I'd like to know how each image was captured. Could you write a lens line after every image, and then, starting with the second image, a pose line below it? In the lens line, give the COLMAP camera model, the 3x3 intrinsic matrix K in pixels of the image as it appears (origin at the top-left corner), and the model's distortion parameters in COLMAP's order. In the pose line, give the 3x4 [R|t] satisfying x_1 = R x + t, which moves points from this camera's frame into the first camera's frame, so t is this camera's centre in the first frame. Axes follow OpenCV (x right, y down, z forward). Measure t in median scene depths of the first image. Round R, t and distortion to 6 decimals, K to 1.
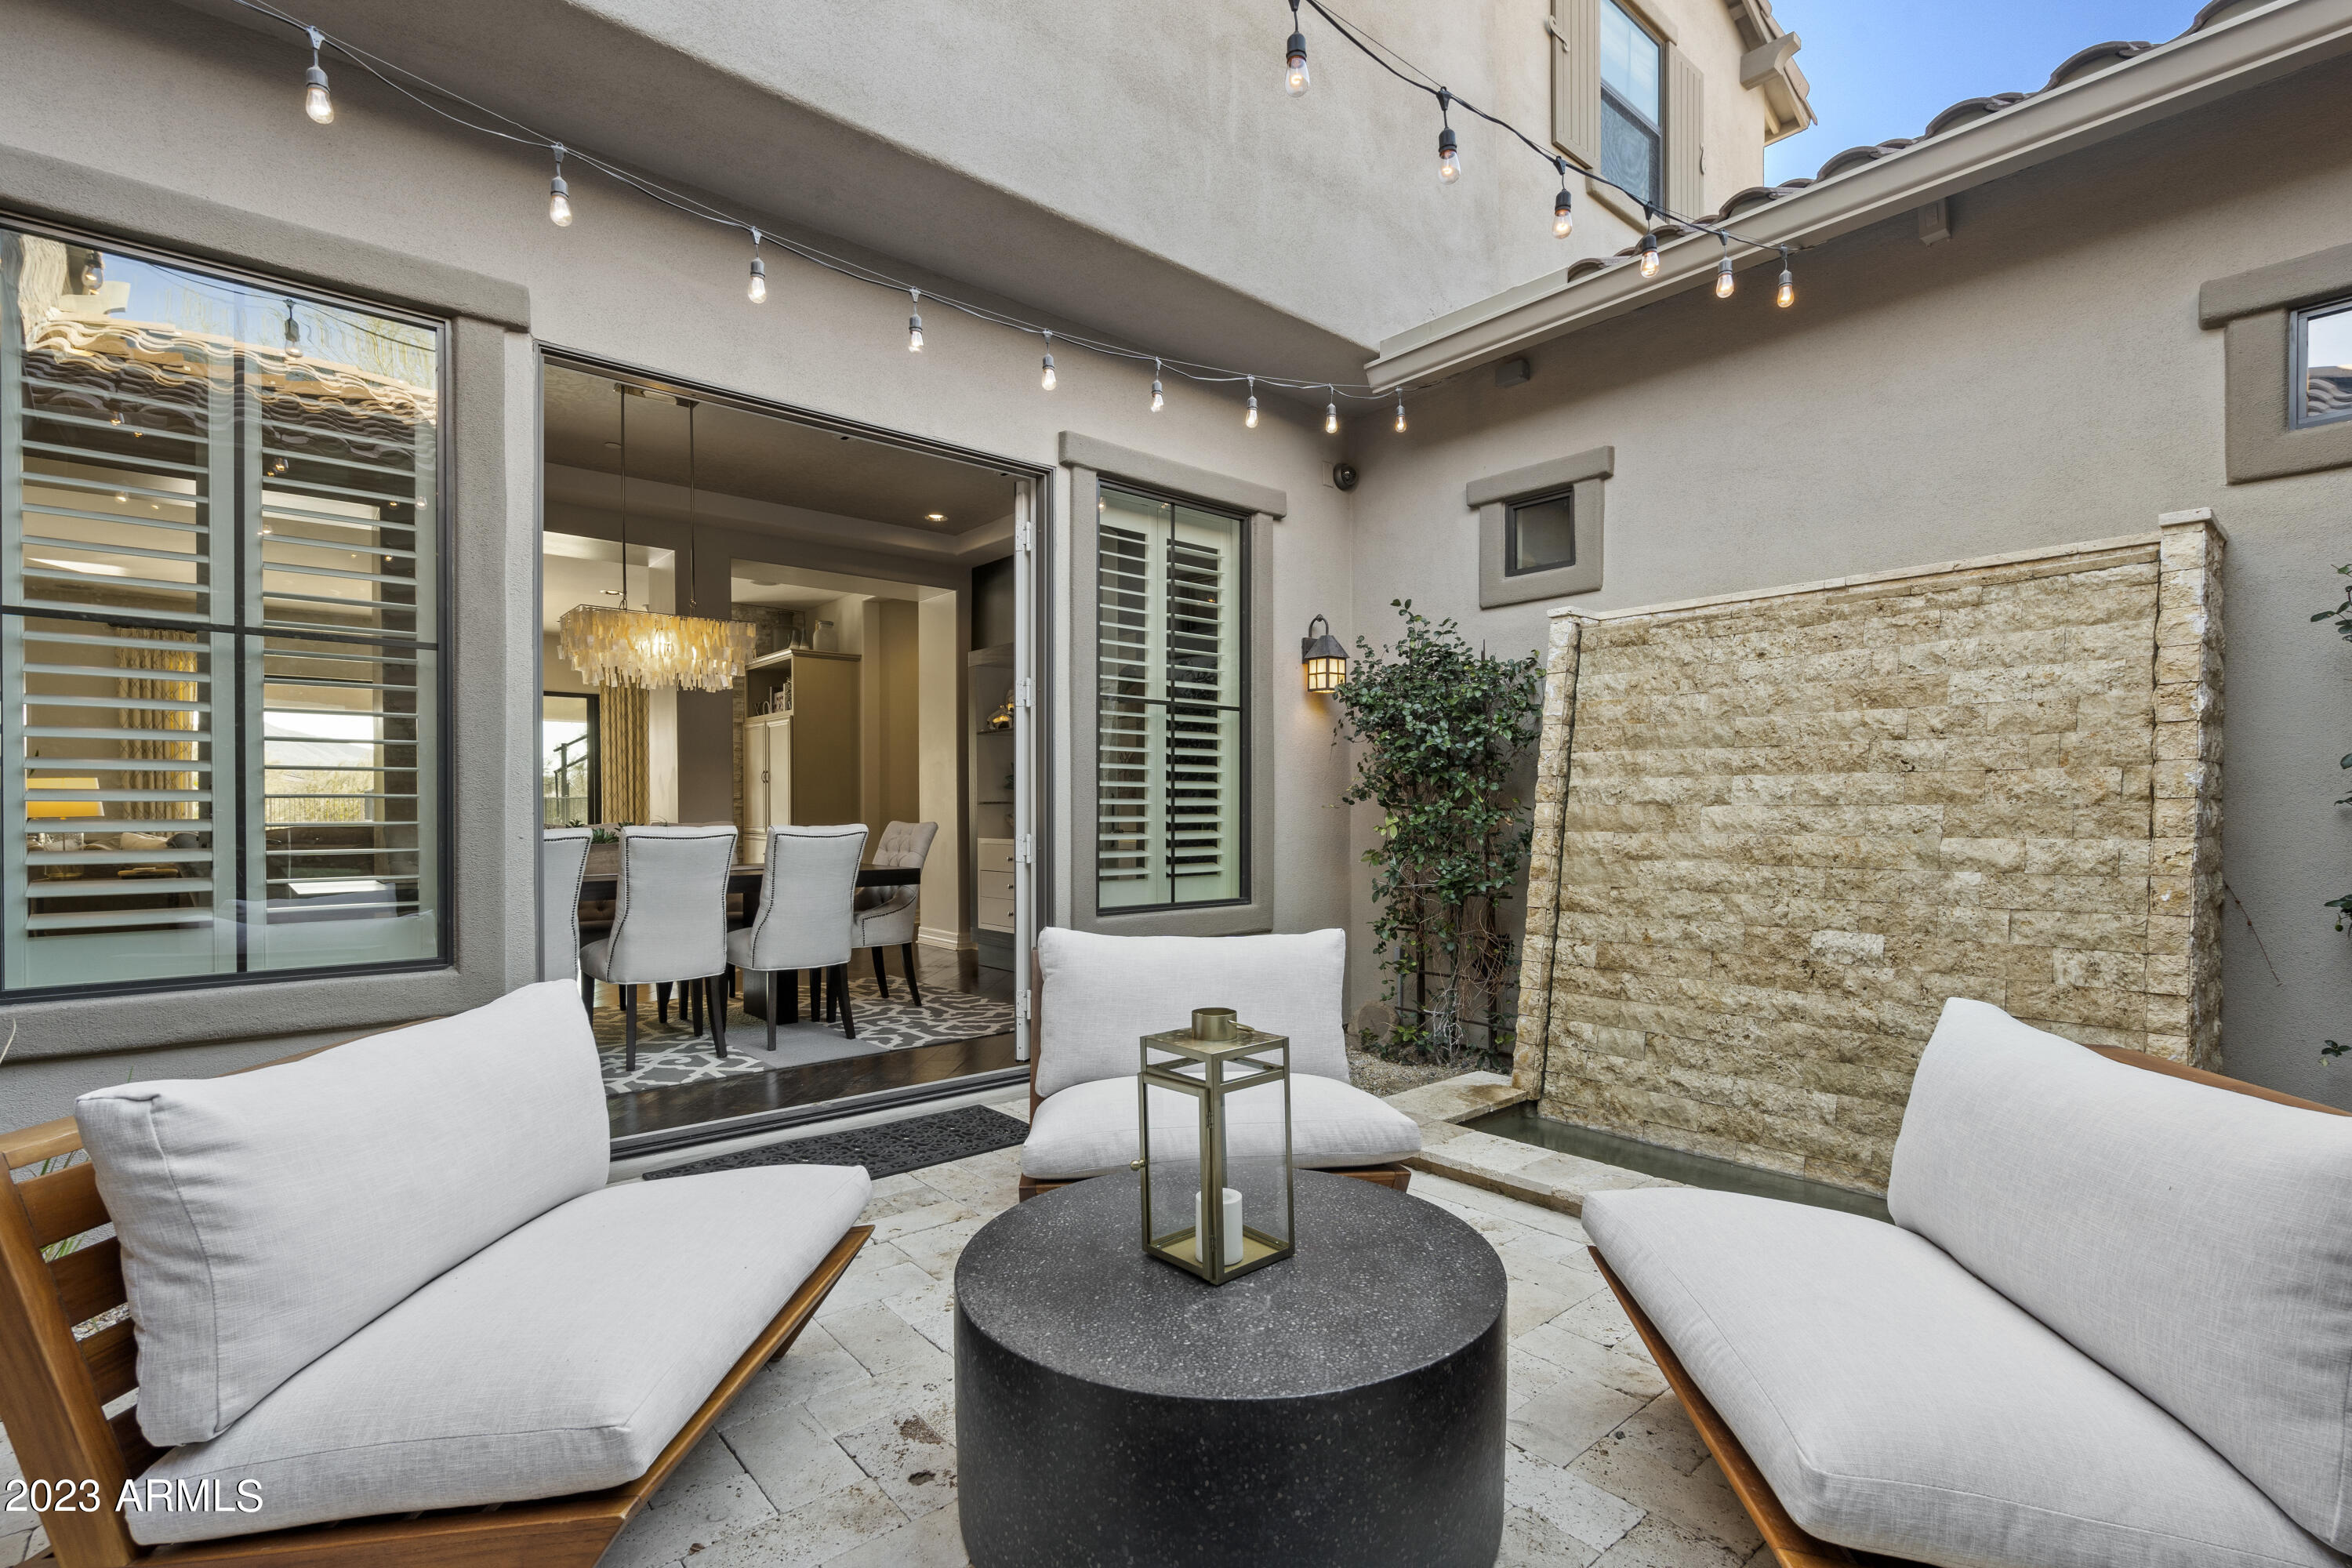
lens RADIAL K [[1089.4, 0, 1179.3], [0, 1089.4, 814.5], [0, 0, 1]] dist [-0.003686, 0.000903]
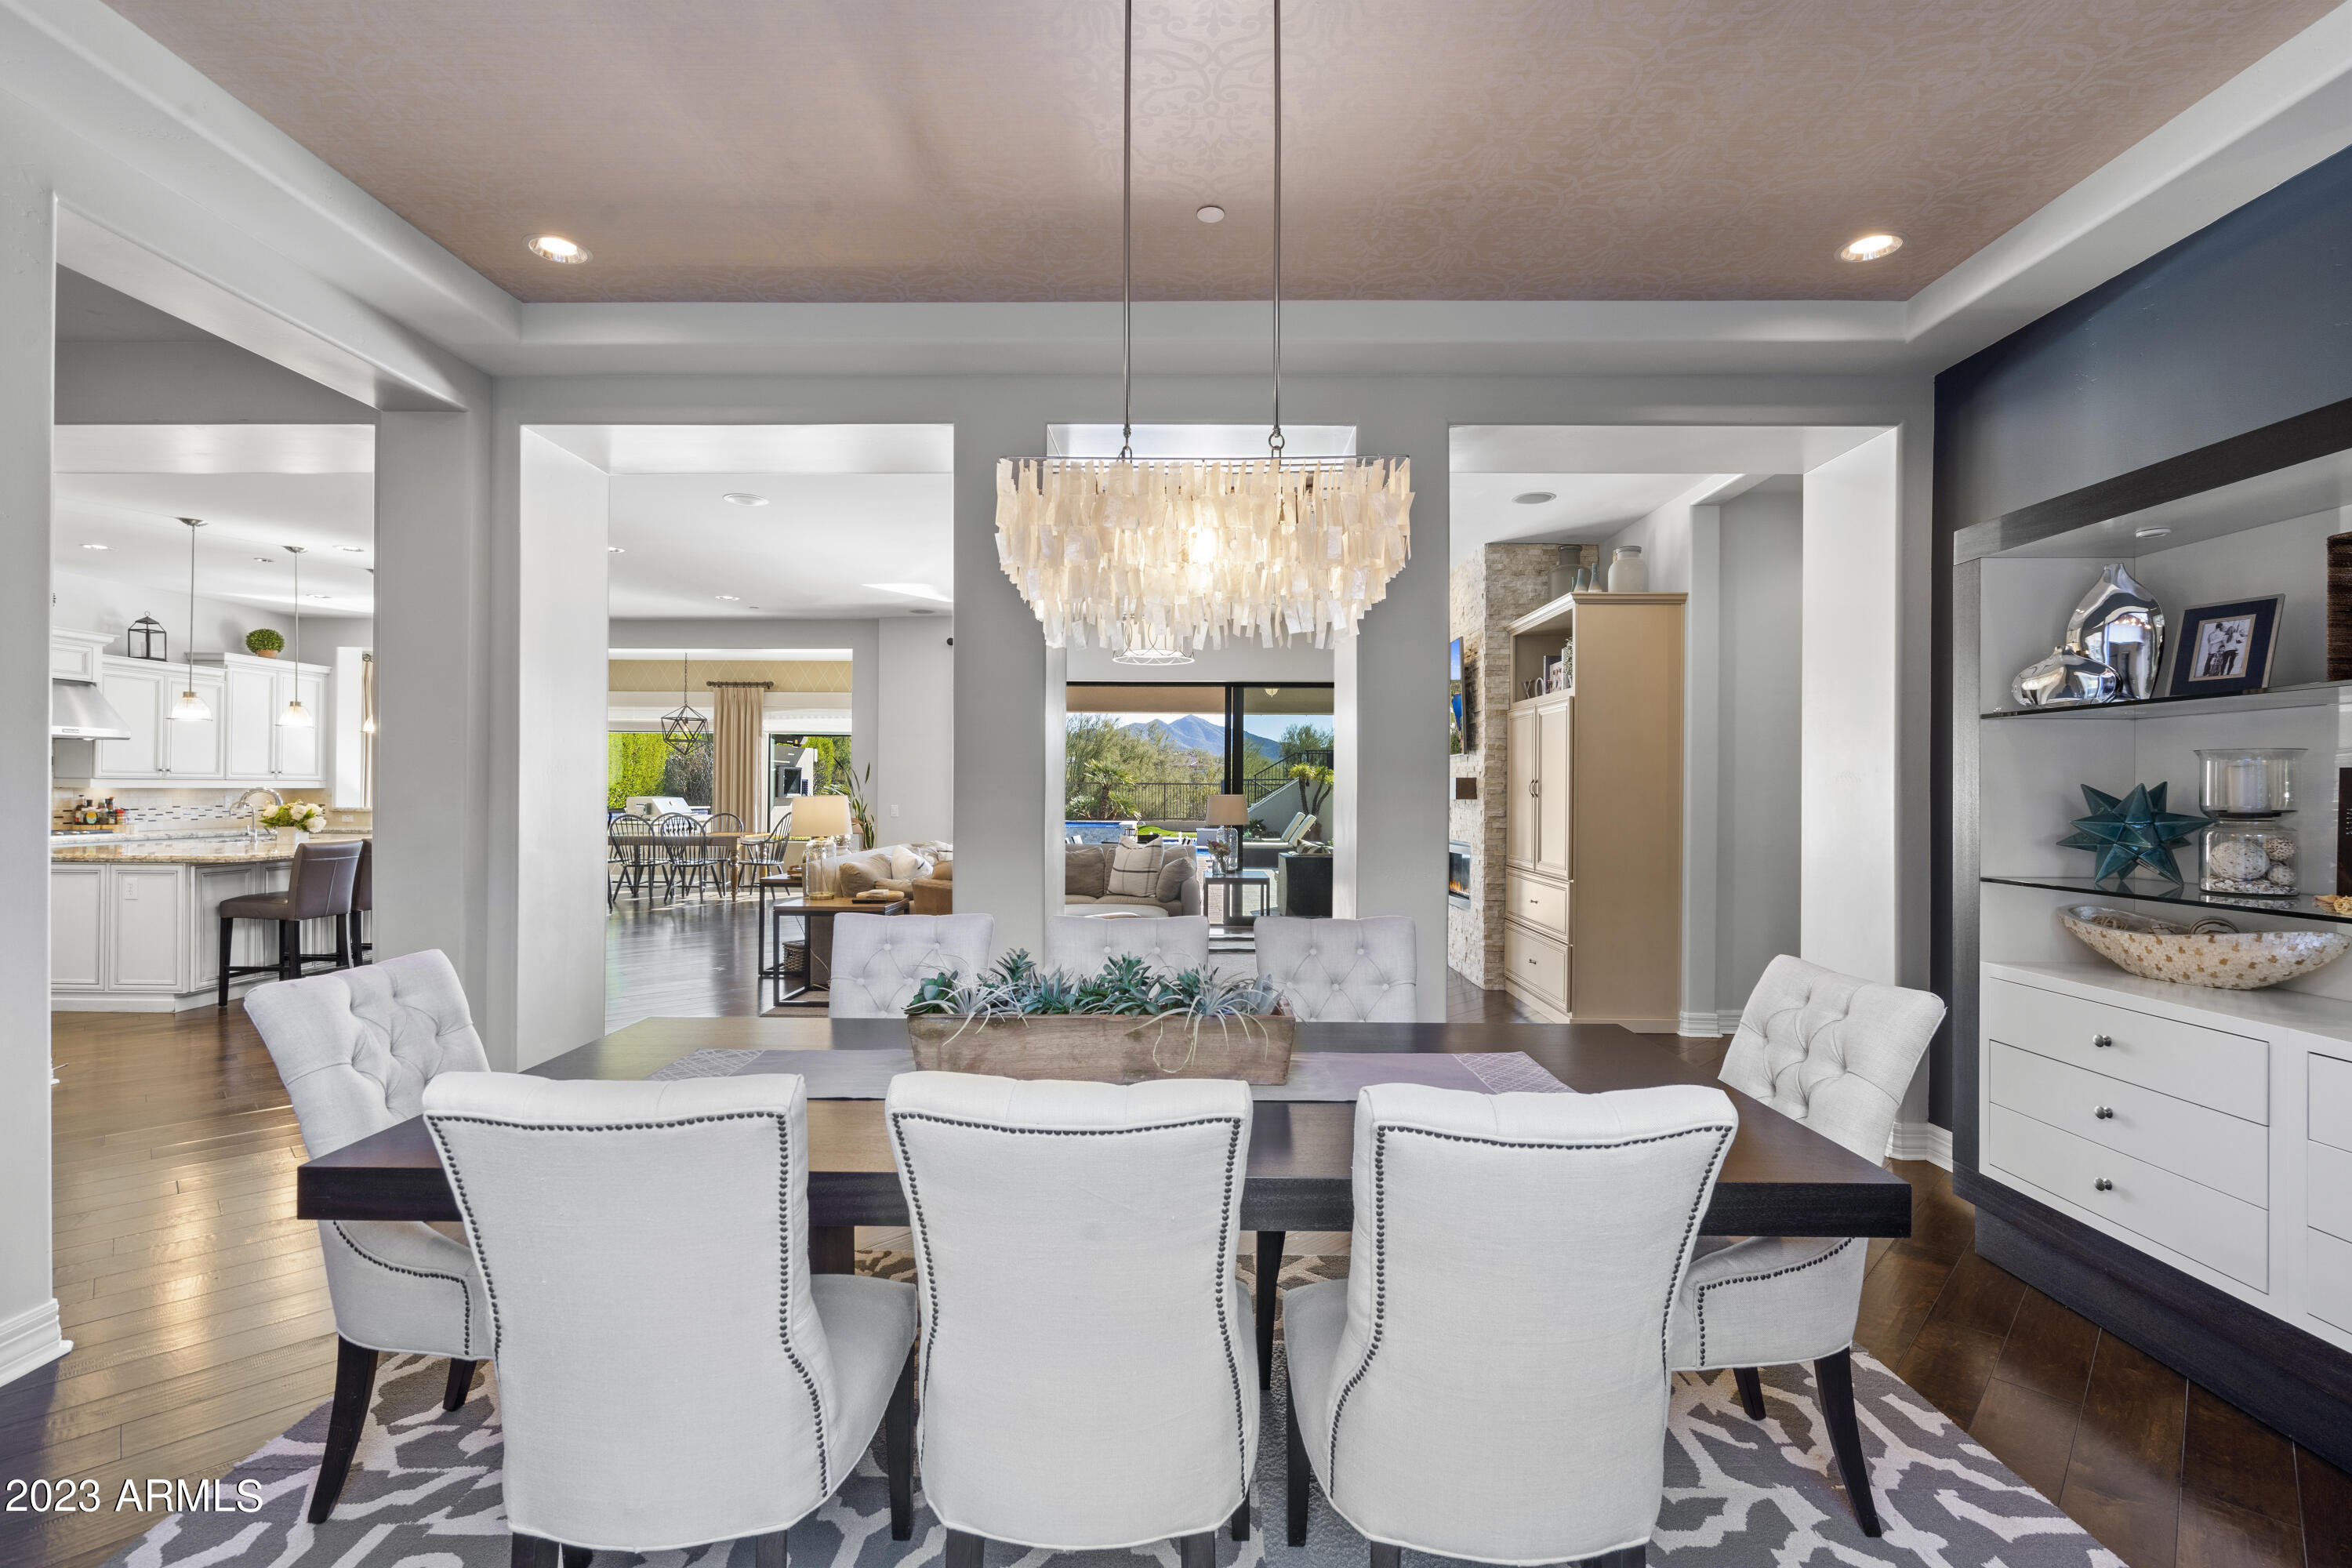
lens RADIAL K [[1056.2, 0, 1173.9], [0, 1056.2, 787.1], [0, 0, 1]] dist [-0.002466, -0.000319]
pose [[0.745130, 0.007415, -0.666878, -0.254290], [-0.012128, 0.999923, -0.002432, -0.073276], [0.666809, 0.009900, 0.745163, 0.841369]]
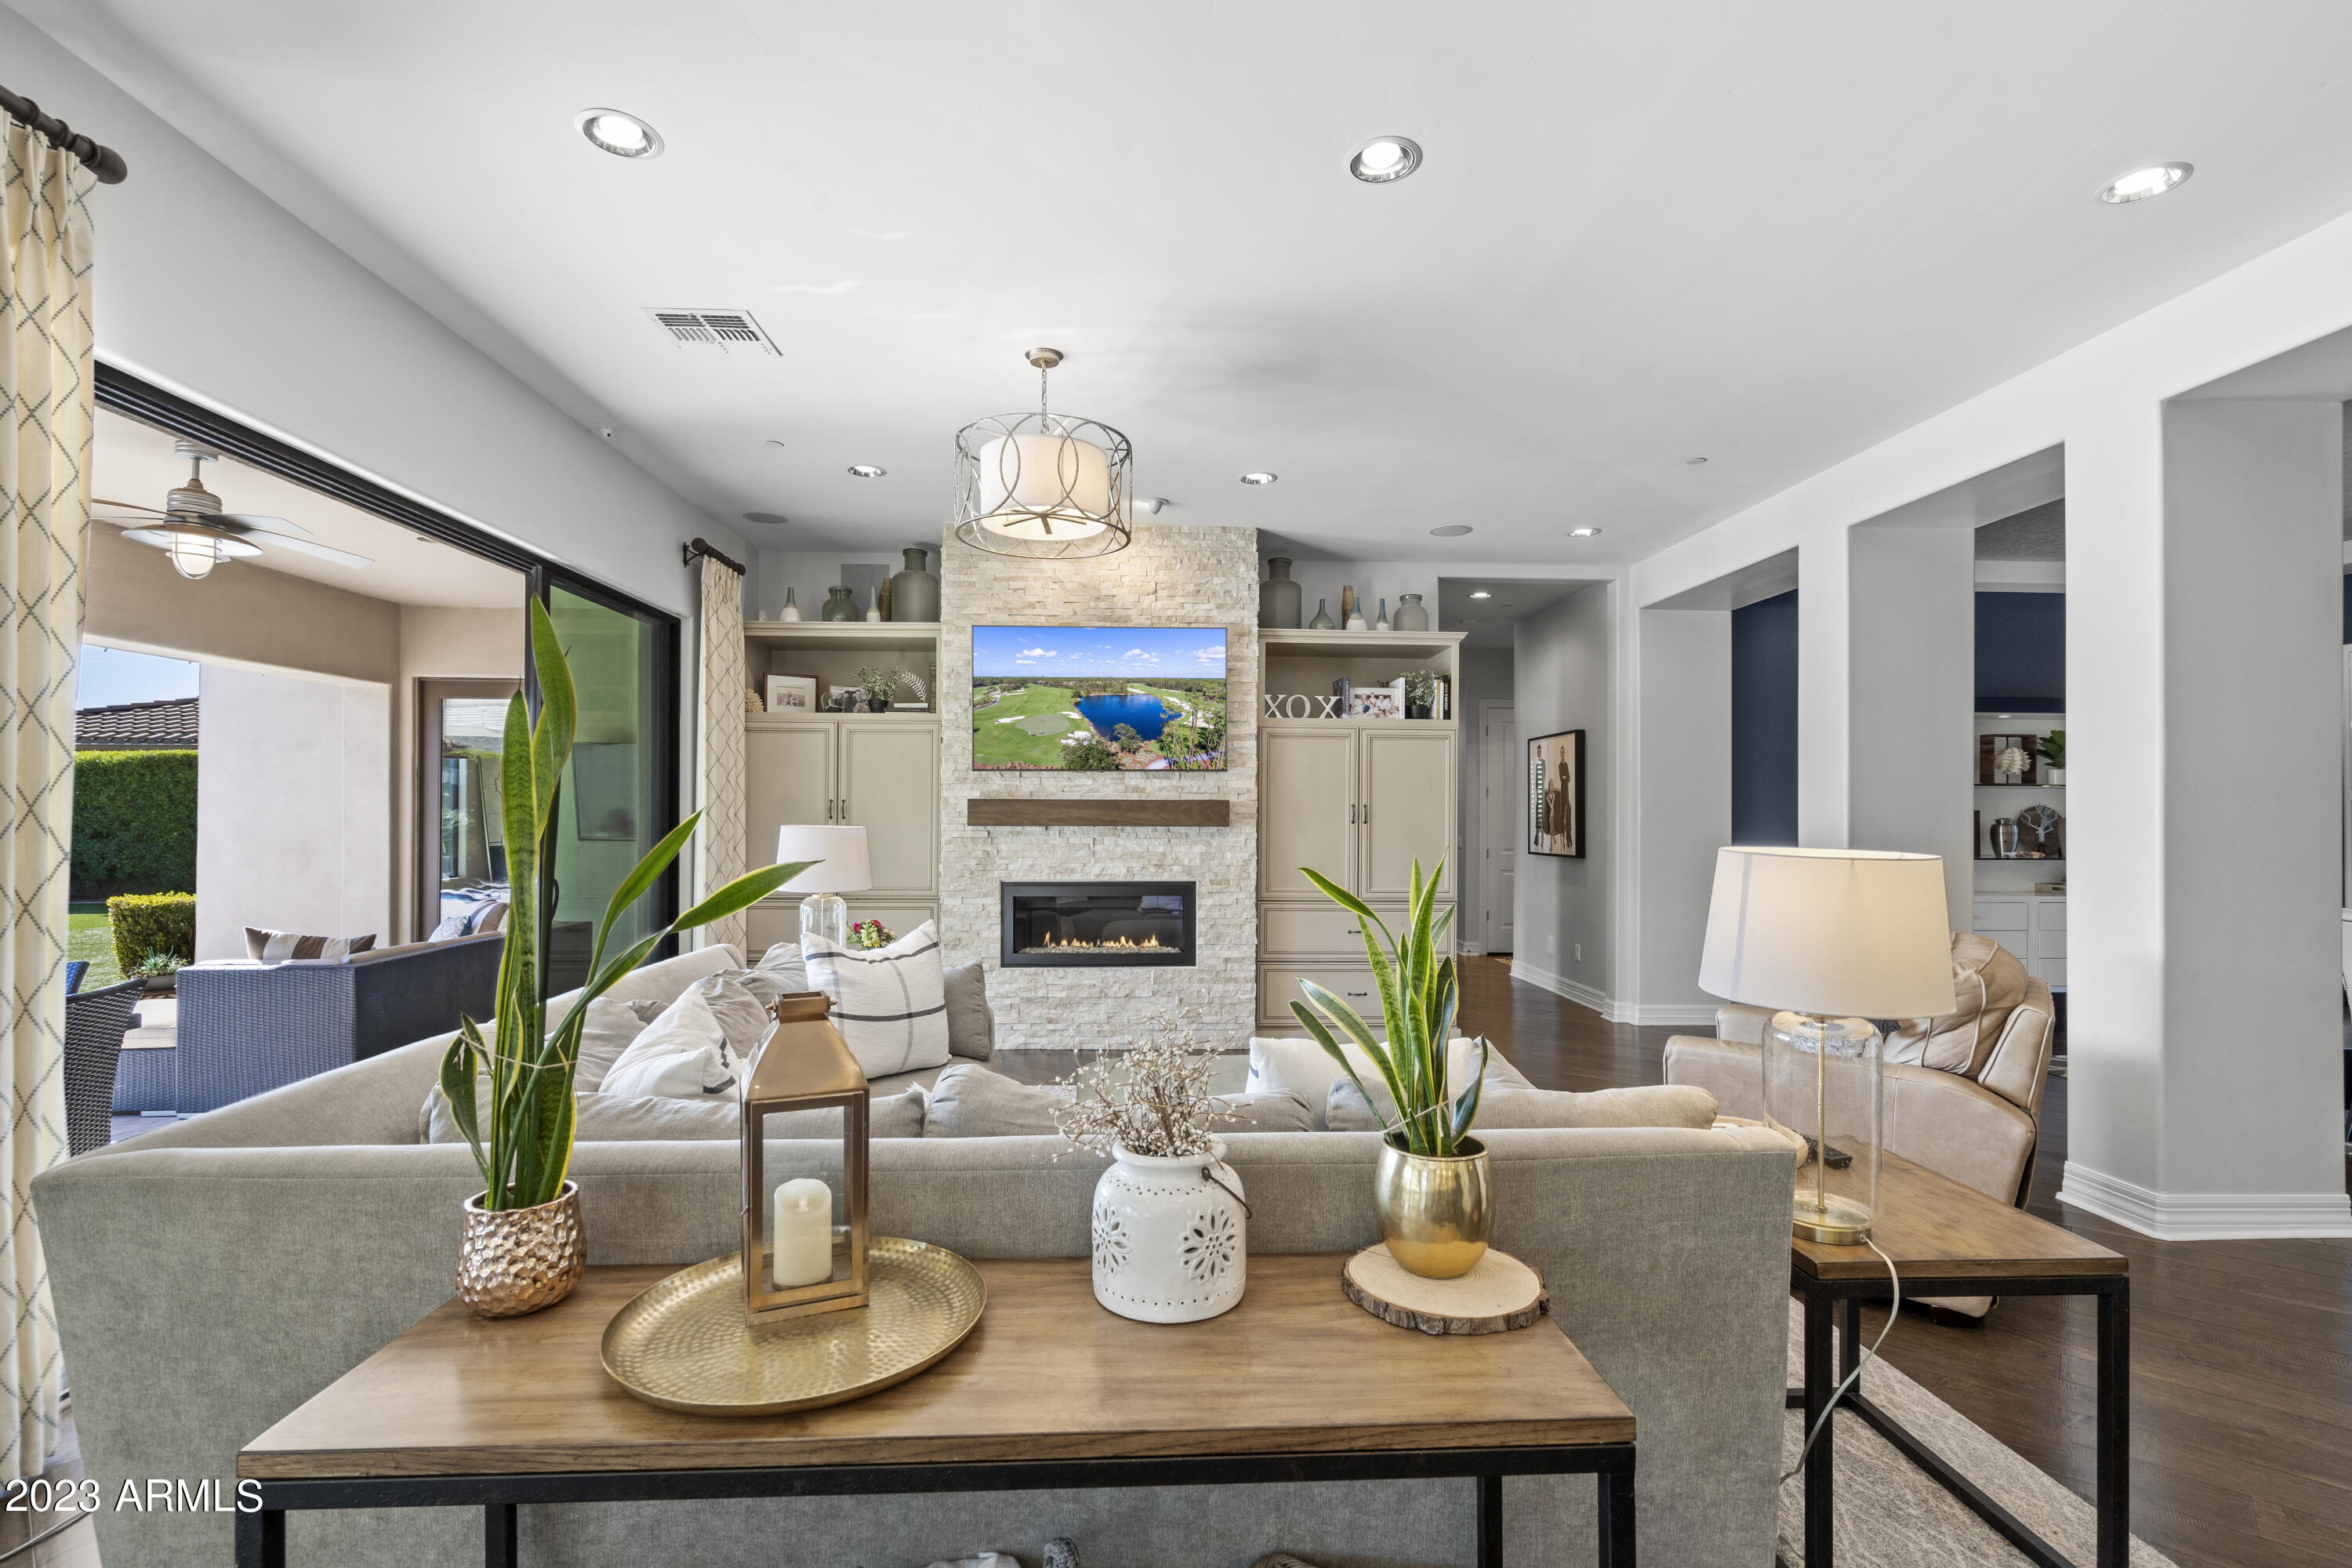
lens RADIAL K [[1072.2, 0, 1175.1], [0, 1072.2, 810.8], [0, 0, 1]] dist [-0.003989, 0.000540]
pose [[0.616518, 0.011409, 0.787258, -2.242721], [-0.004154, 0.999928, -0.011238, -0.067859], [-0.787330, 0.003658, 0.616521, 1.619296]]
